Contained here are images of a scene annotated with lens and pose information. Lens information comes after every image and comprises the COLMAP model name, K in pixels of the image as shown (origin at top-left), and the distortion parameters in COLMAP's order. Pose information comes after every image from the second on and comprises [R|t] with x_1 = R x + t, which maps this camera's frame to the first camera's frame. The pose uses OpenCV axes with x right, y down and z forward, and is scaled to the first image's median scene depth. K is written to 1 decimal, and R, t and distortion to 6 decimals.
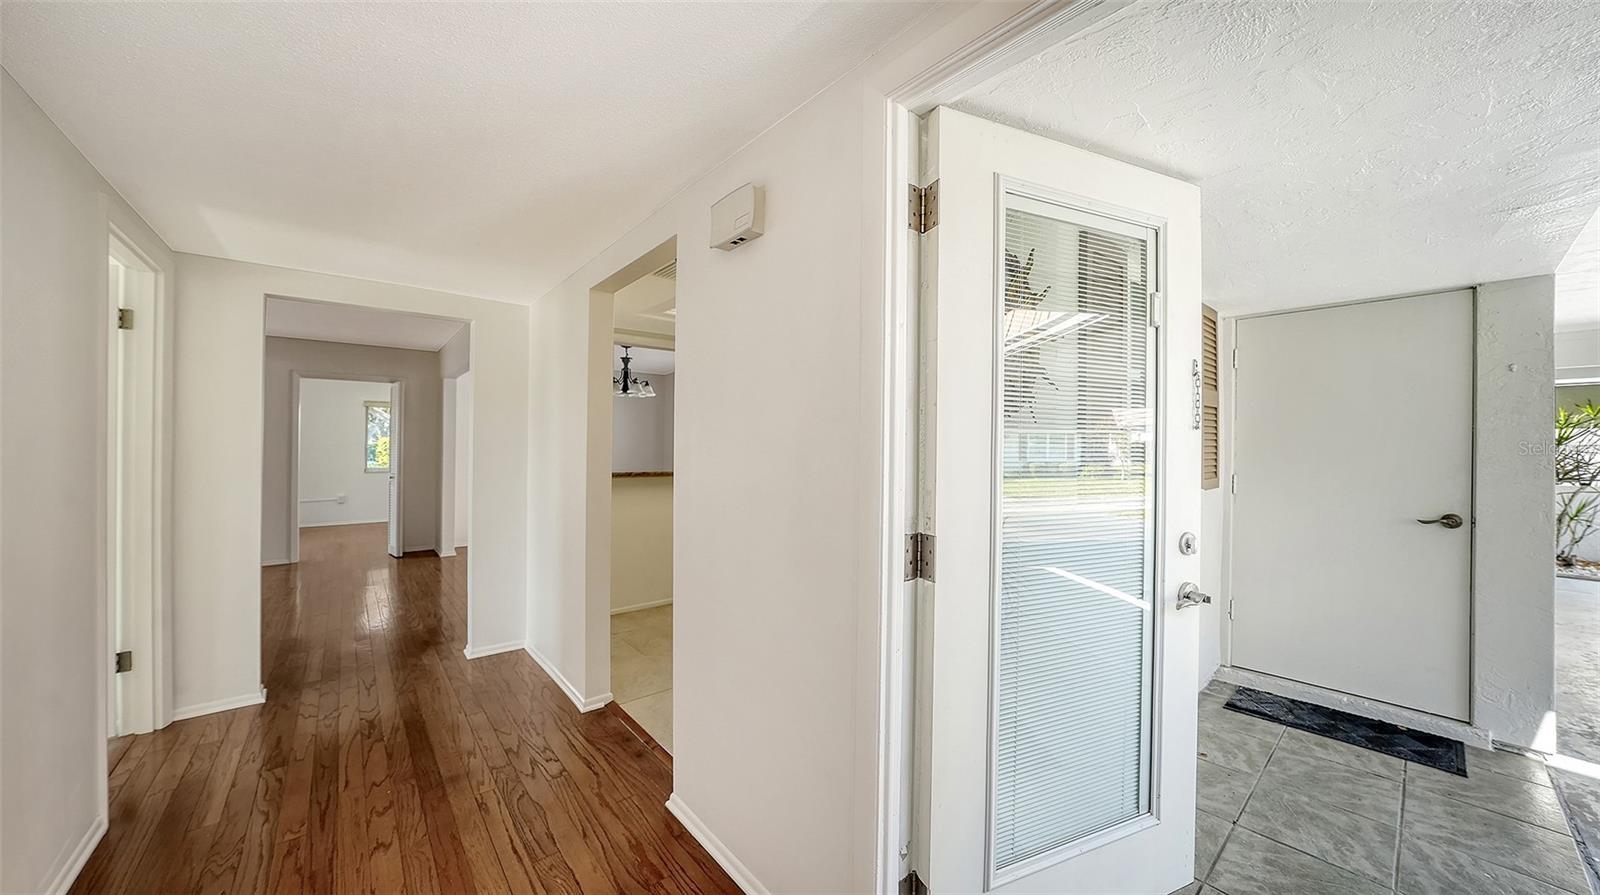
lens RADIAL K [[546.6, 0, 800.0], [0, 546.6, 447.5], [0, 0, 1]] dist [-0.001896, -0.000100]
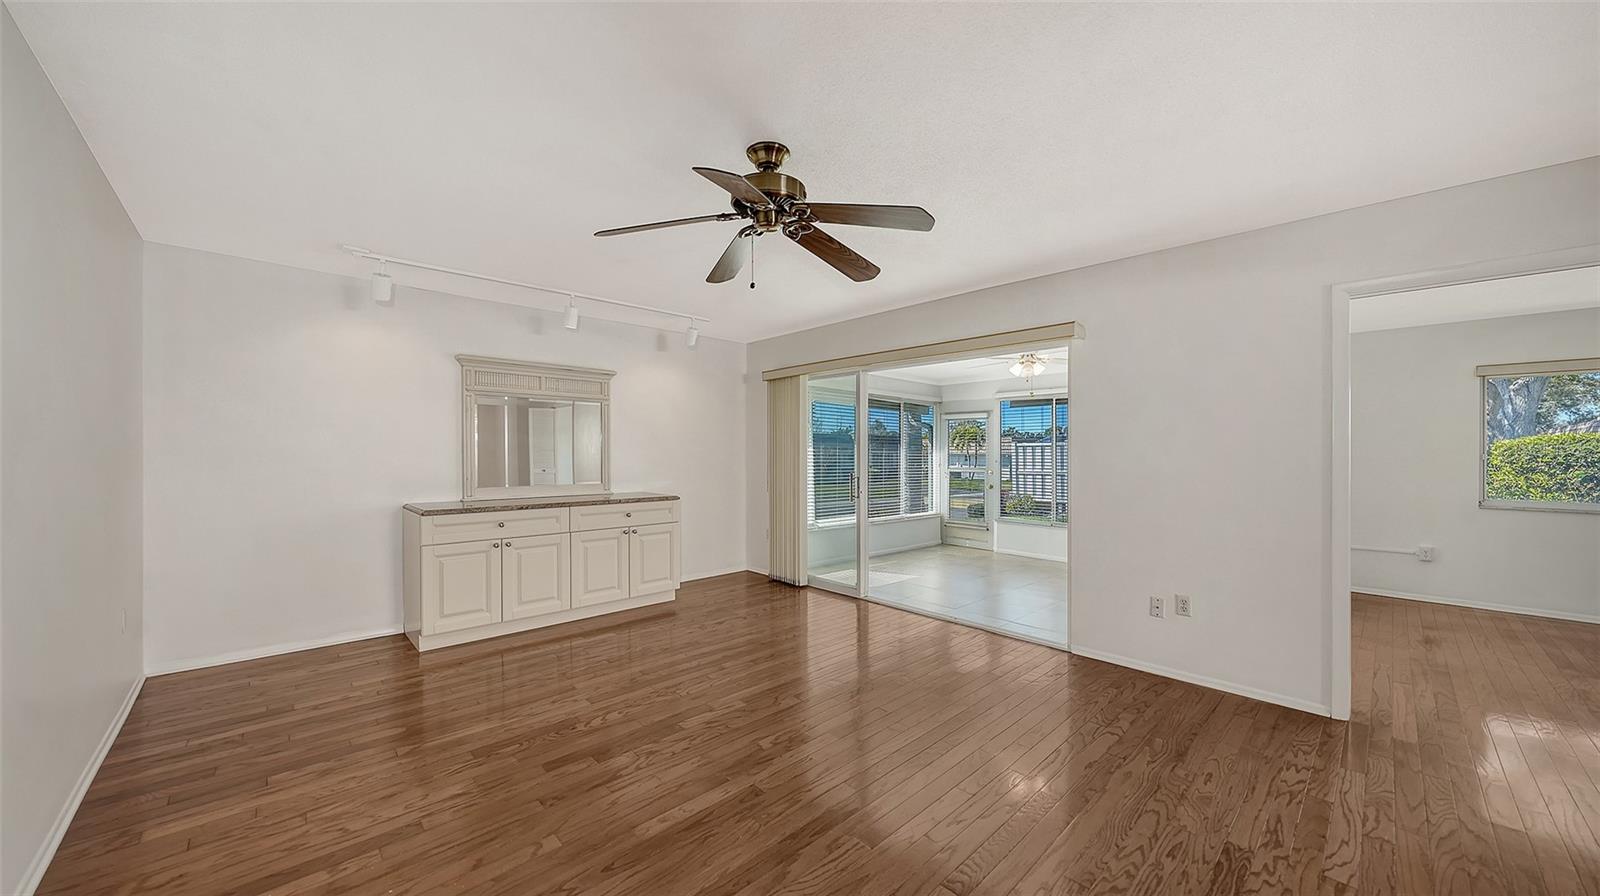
lens RADIAL K [[558.4, 0, 801.3], [0, 558.4, 455.4], [0, 0, 1]] dist [-0.000765, 0.000028]
pose [[0.063270, 0.001218, -0.997996, -0.480684], [-0.000546, 0.999999, 0.001185, -0.003645], [0.997996, 0.000470, 0.063271, 0.509025]]
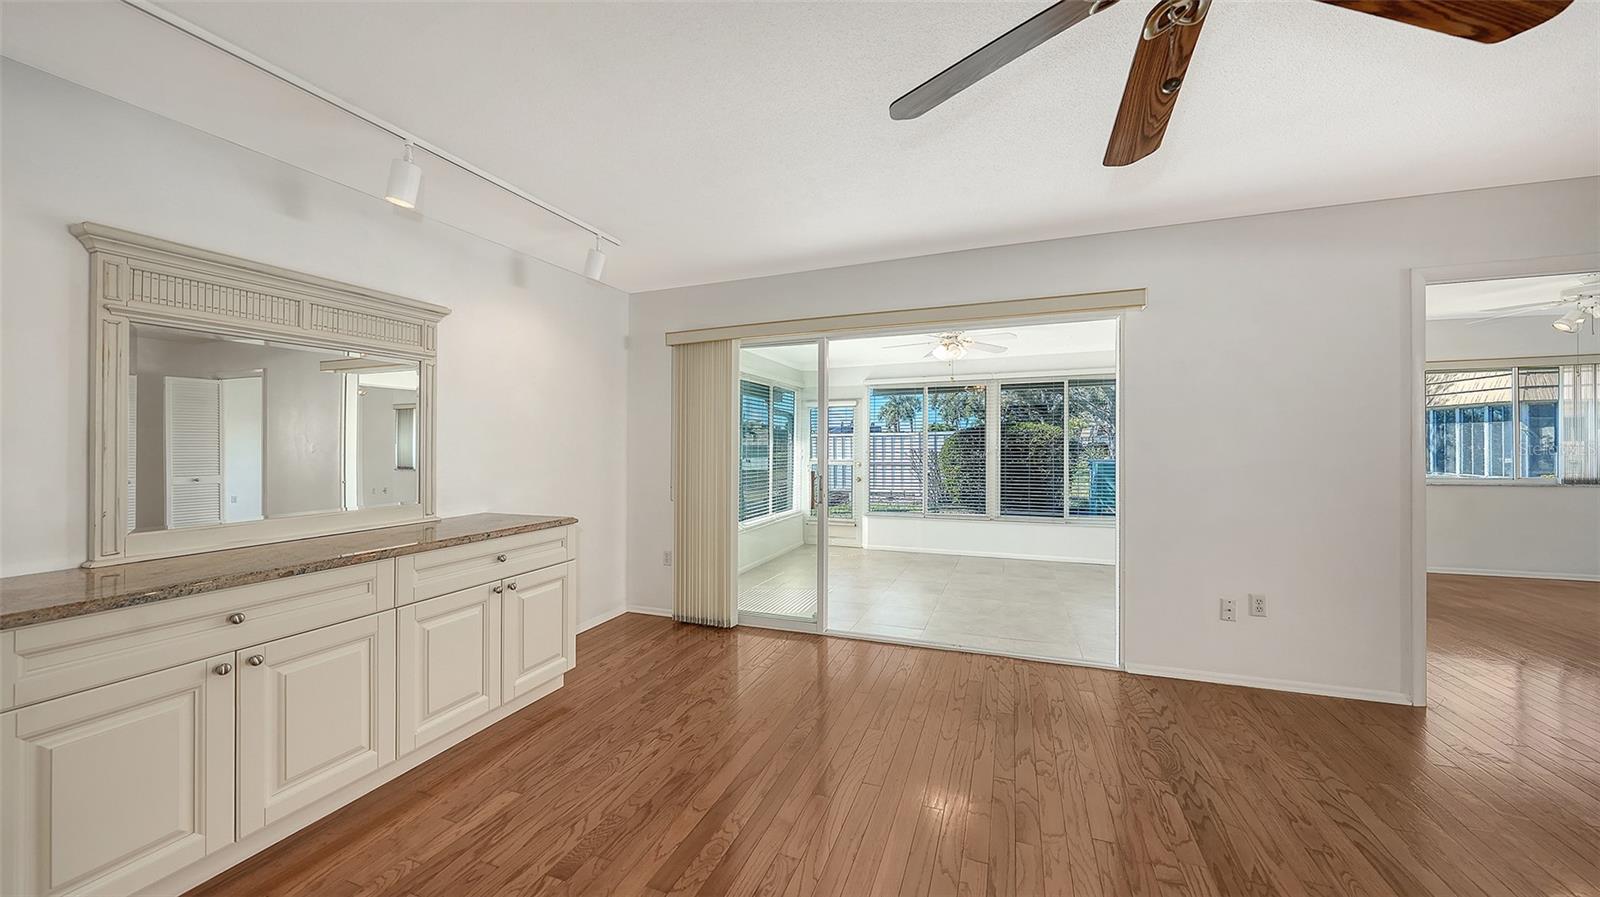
lens RADIAL K [[556.7, 0, 801.6], [0, 556.7, 438.5], [0, 0, 1]] dist [-0.005615, -0.000260]
pose [[0.490448, -0.016449, -0.871315, -0.746480], [0.012990, 0.999849, -0.011564, -0.006274], [0.871374, -0.005647, 0.490588, 0.327224]]
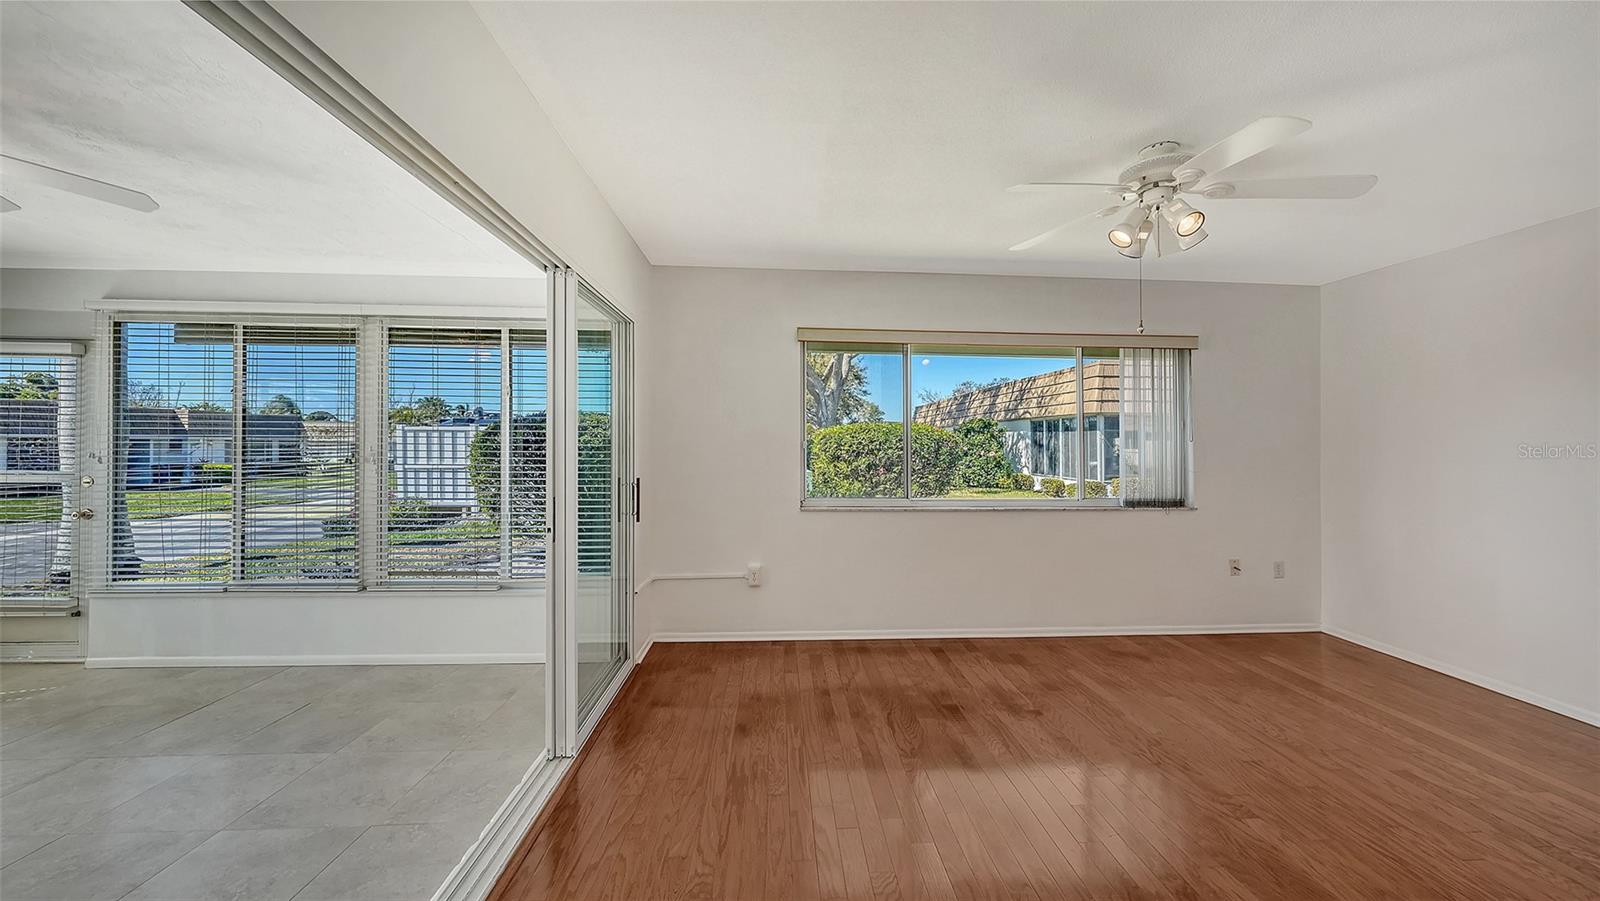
lens RADIAL K [[552.1, 0, 808.5], [0, 552.1, 427.7], [0, 0, 1]] dist [-0.002494, -0.000173]
pose [[0.805569, -0.015623, -0.592295, -0.822900], [-0.002042, 0.999573, -0.029143, -0.002866], [0.592498, 0.024686, 0.805194, 1.007997]]
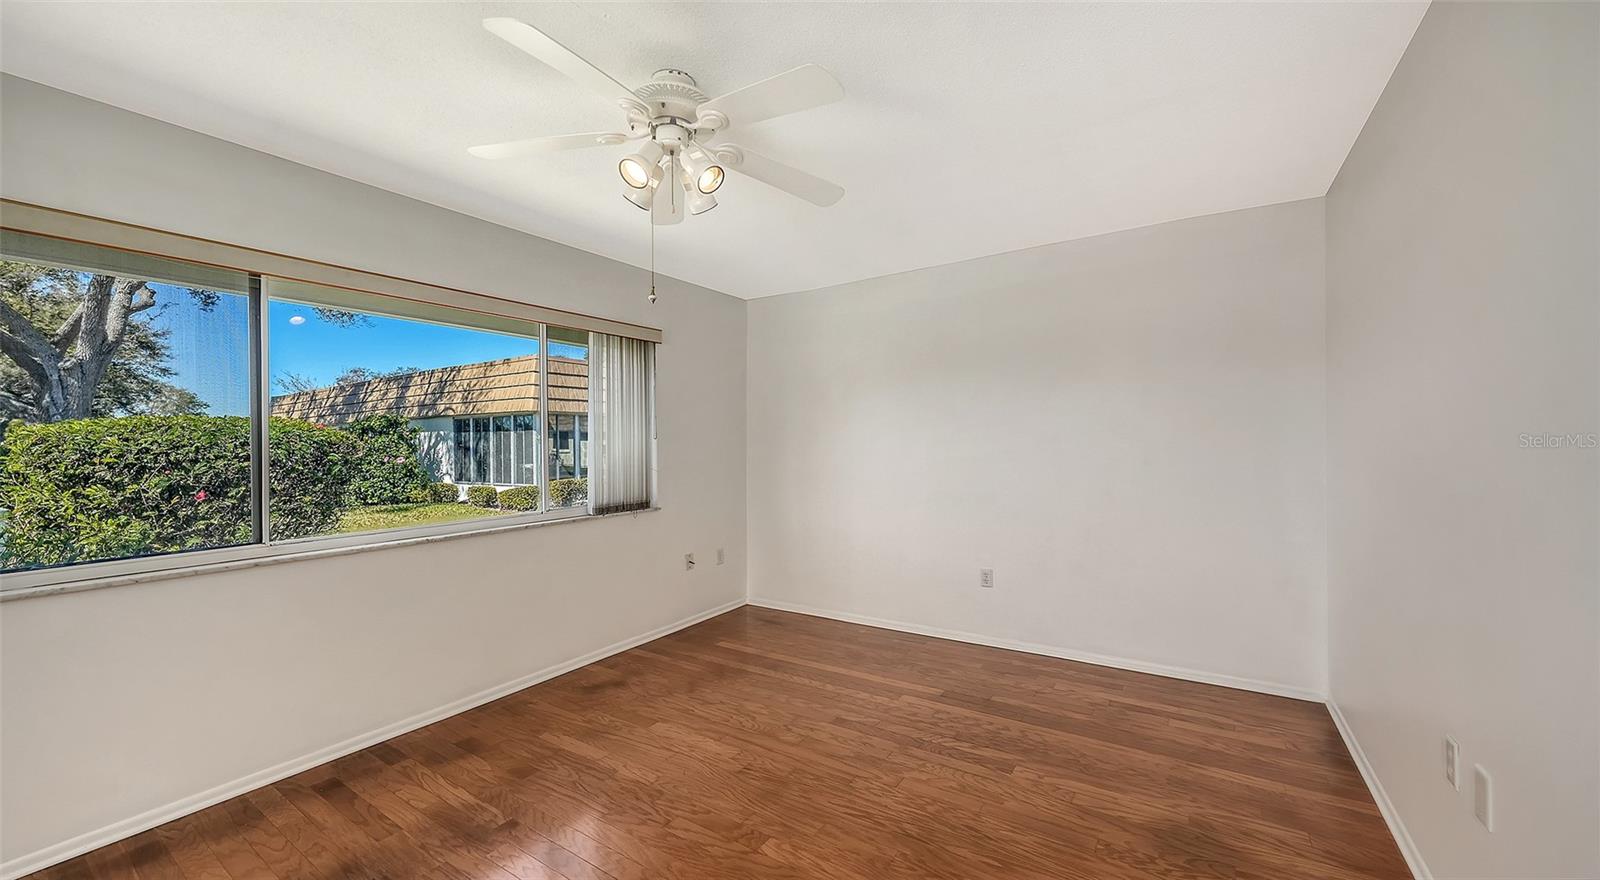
lens RADIAL K [[590.4, 0, 804.7], [0, 590.4, 431.7], [0, 0, 1]] dist [-0.001761, -0.000165]
pose [[0.957027, -0.014621, 0.289632, -0.871789], [0.019751, 0.999695, -0.014797, -0.001401], [-0.289327, 0.019881, 0.957024, 1.100894]]
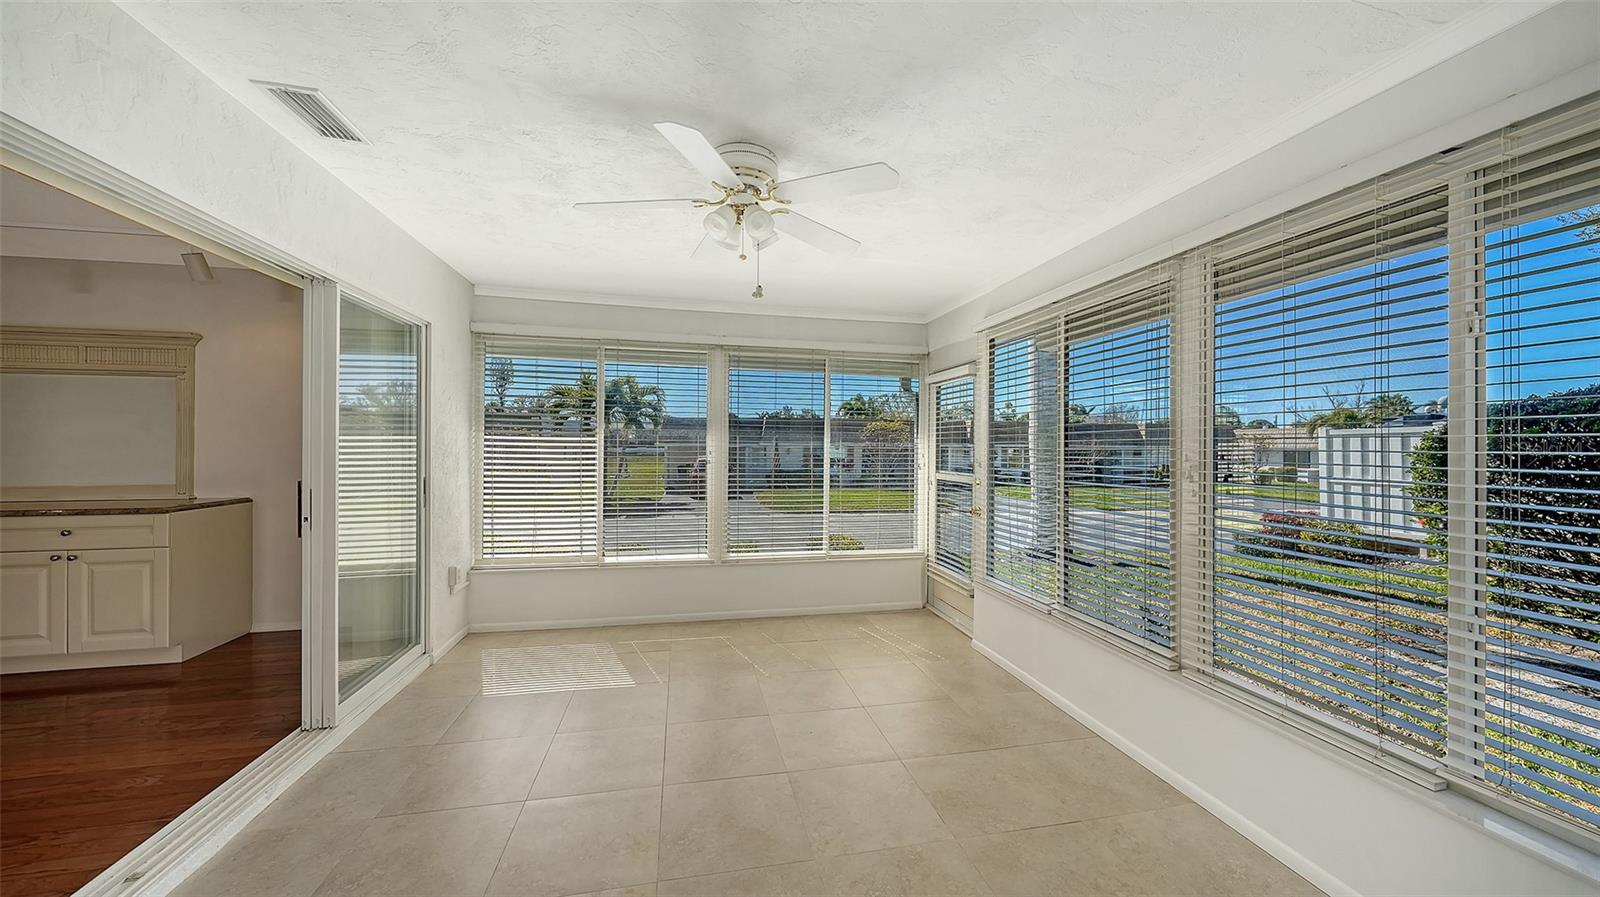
lens RADIAL K [[556.7, 0, 801.6], [0, 556.7, 438.5], [0, 0, 1]] dist [-0.005615, -0.000260]
pose [[-0.457127, -0.019048, -0.889197, -1.068114], [-0.001390, 0.999785, -0.020703, -0.002052], [0.889400, -0.008228, -0.457055, 1.140318]]
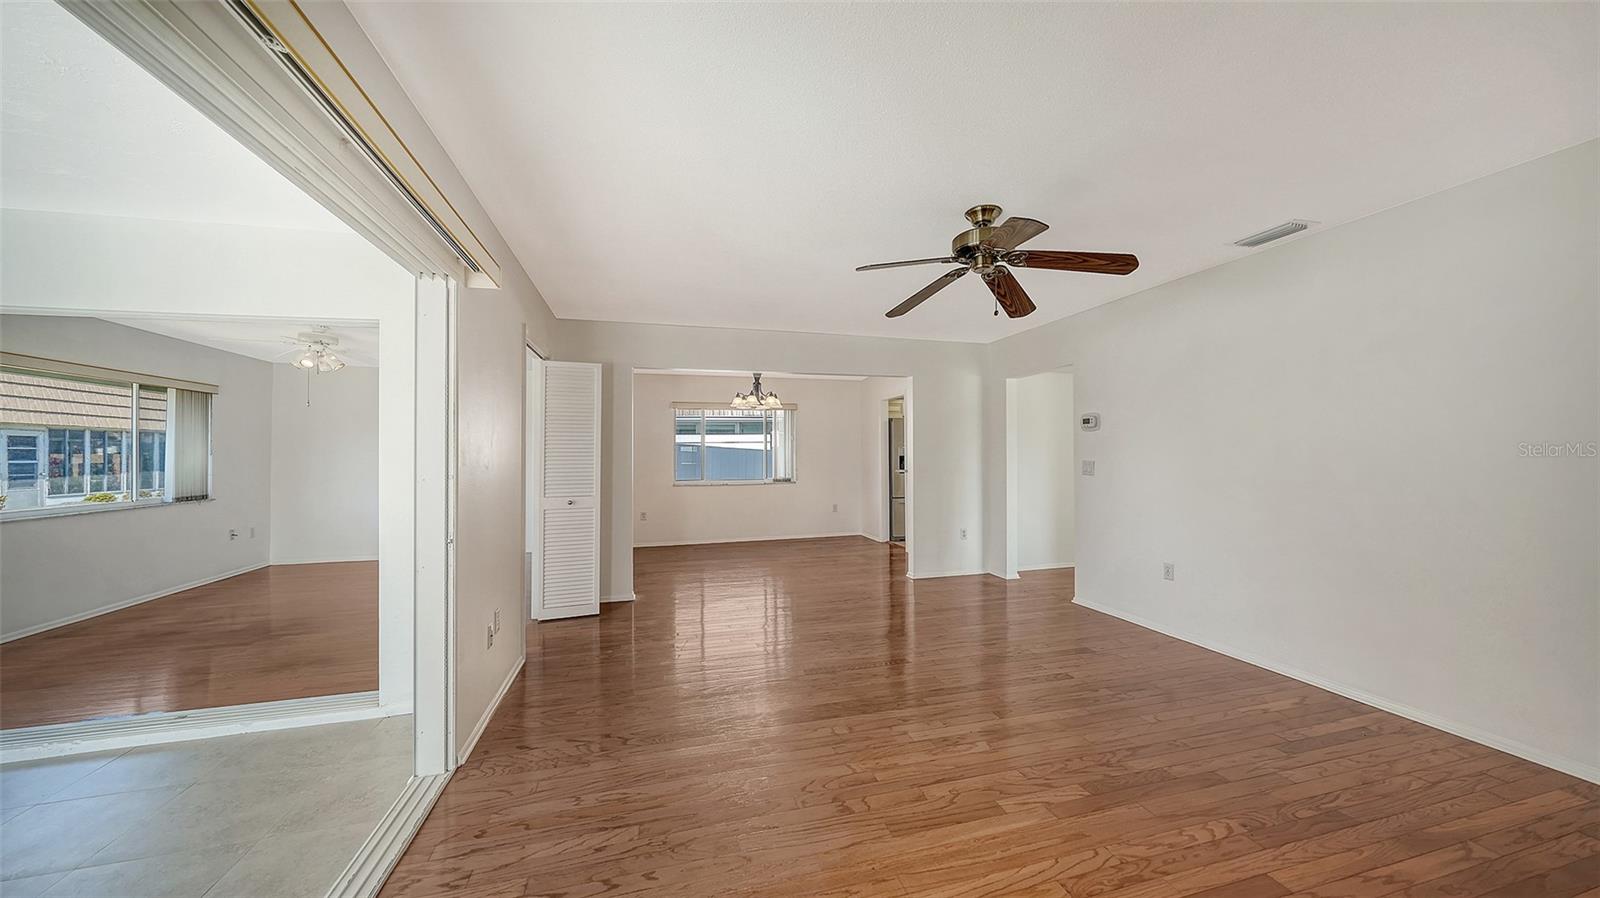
lens RADIAL K [[554.6, 0, 805.6], [0, 554.6, 445.8], [0, 0, 1]] dist [-0.000614, -0.000111]
pose [[0.408216, 0.007372, 0.912856, -1.287555], [0.004612, 0.999938, -0.010138, -0.007962], [-0.912874, 0.008349, 0.408156, 0.460949]]
